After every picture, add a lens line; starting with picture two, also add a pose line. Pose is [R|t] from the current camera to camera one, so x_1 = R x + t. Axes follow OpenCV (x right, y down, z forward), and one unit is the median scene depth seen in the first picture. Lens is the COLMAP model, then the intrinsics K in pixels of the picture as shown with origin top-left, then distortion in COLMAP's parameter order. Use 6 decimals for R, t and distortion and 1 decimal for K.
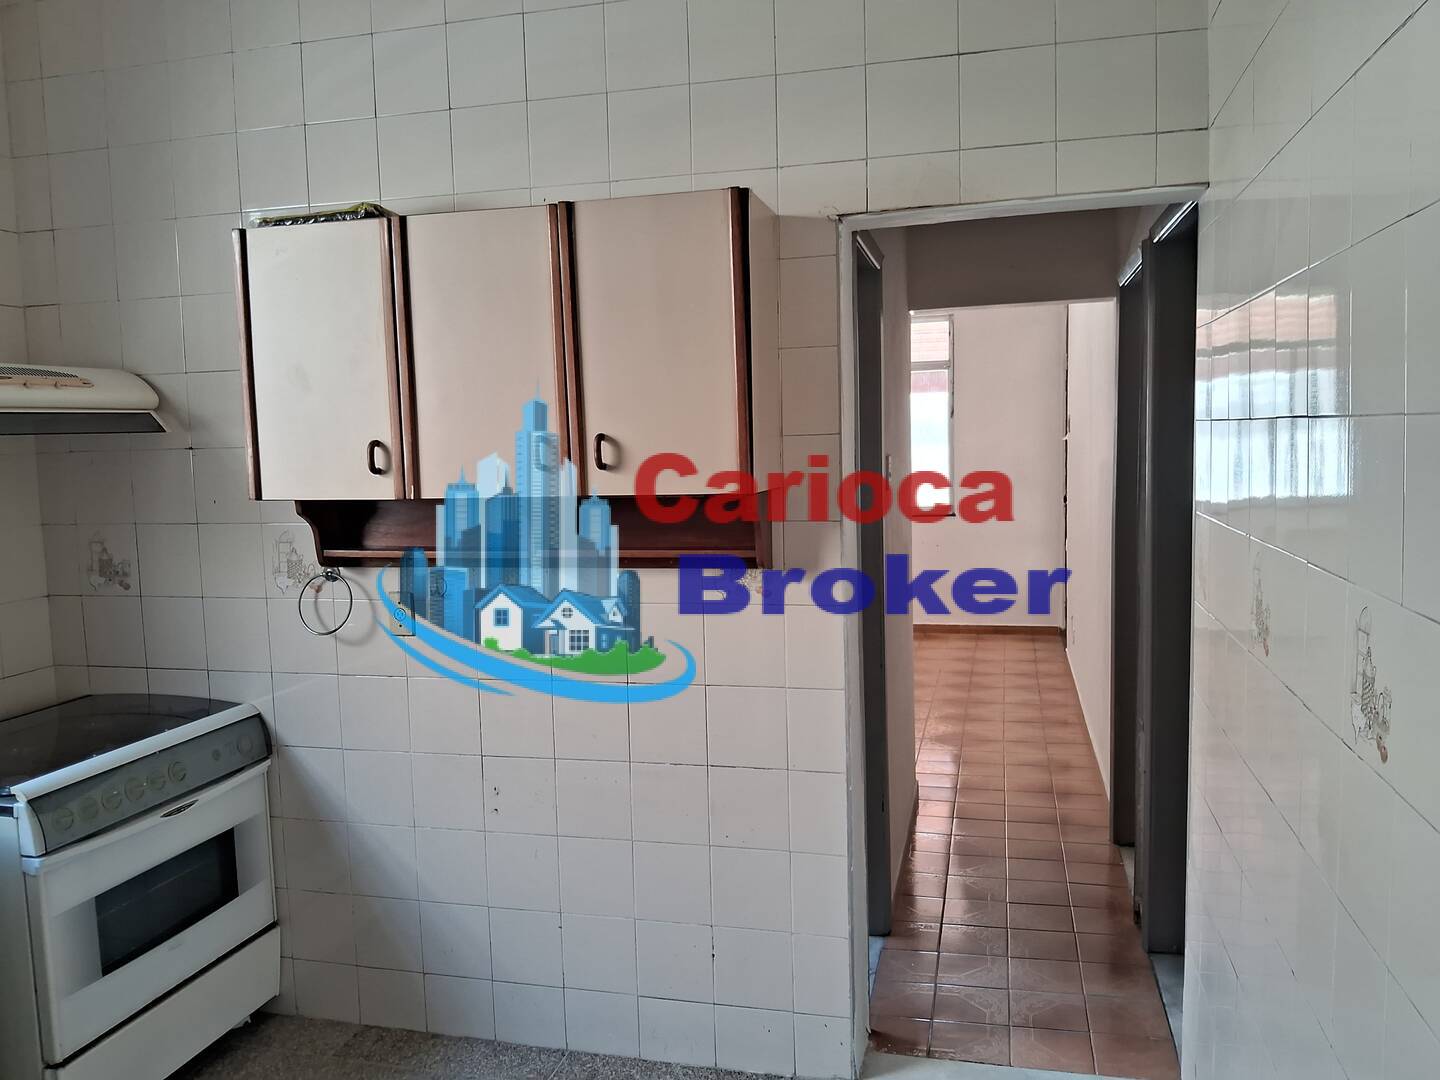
lens RADIAL K [[1133.6, 0, 707.6], [0, 1133.6, 537.4], [0, 0, 1]] dist [0.007862, -0.042995]
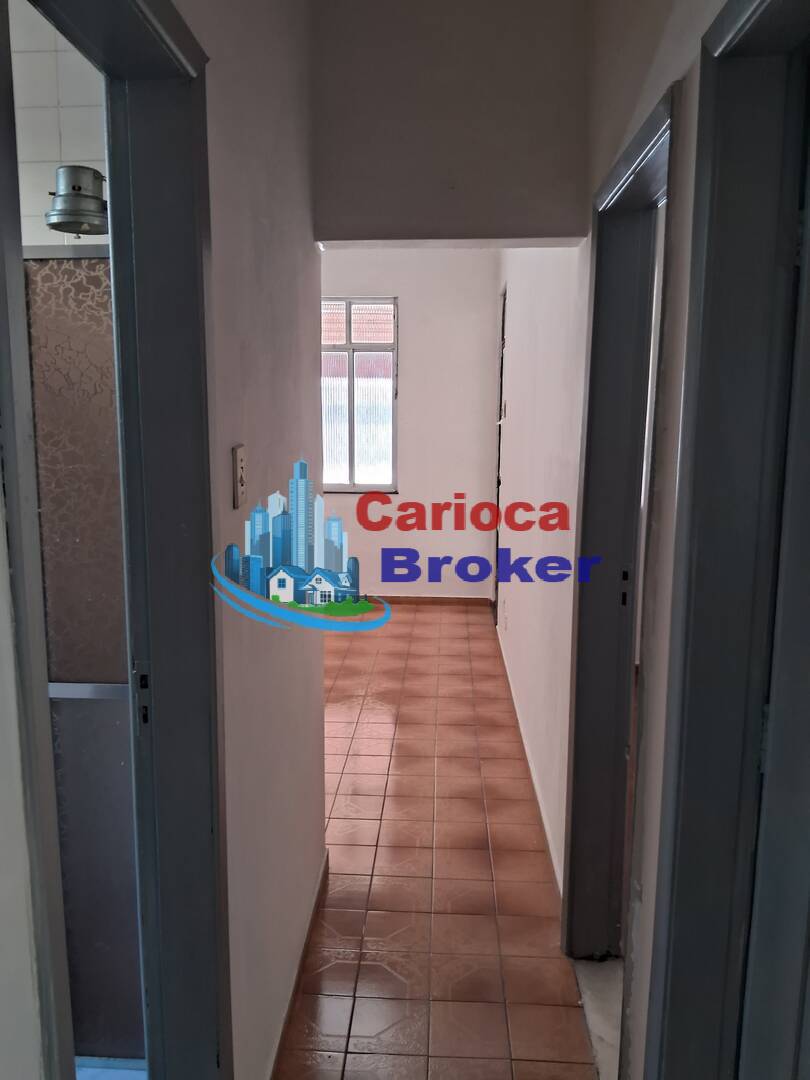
lens RADIAL K [[850.2, 0, 406.6], [0, 850.2, 544.4], [0, 0, 1]] dist [0.007862, -0.042995]
pose [[0.977609, 0.003753, 0.210395, 0.066282], [-0.017197, 0.997921, 0.062107, -0.022690], [-0.209725, -0.064334, 0.975642, 0.244856]]
